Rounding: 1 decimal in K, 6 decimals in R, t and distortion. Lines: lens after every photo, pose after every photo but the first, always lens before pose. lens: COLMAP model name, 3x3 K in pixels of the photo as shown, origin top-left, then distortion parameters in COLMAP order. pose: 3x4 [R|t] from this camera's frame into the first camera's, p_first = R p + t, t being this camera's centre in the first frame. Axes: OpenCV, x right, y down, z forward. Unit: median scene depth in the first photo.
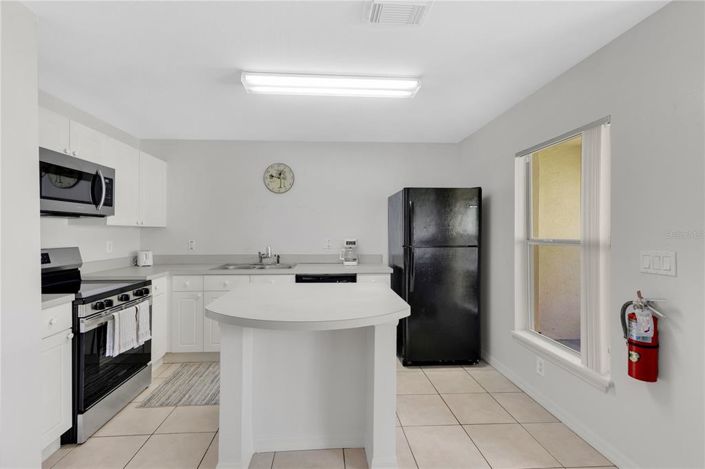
lens RADIAL K [[314.0, 0, 342.4], [0, 314.0, 232.7], [0, 0, 1]] dist [0.010494, 0.000259]
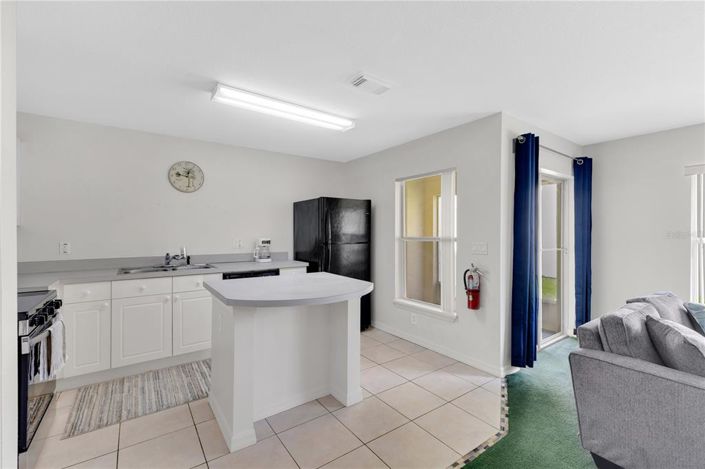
lens RADIAL K [[304.4, 0, 350.8], [0, 304.4, 232.2], [0, 0, 1]] dist [0.011976, 0.000136]
pose [[0.848143, 0.000703, 0.529768, -0.346633], [0.000603, 0.999997, -0.002292, 0.000360], [-0.529768, 0.002264, 0.848140, -0.089143]]
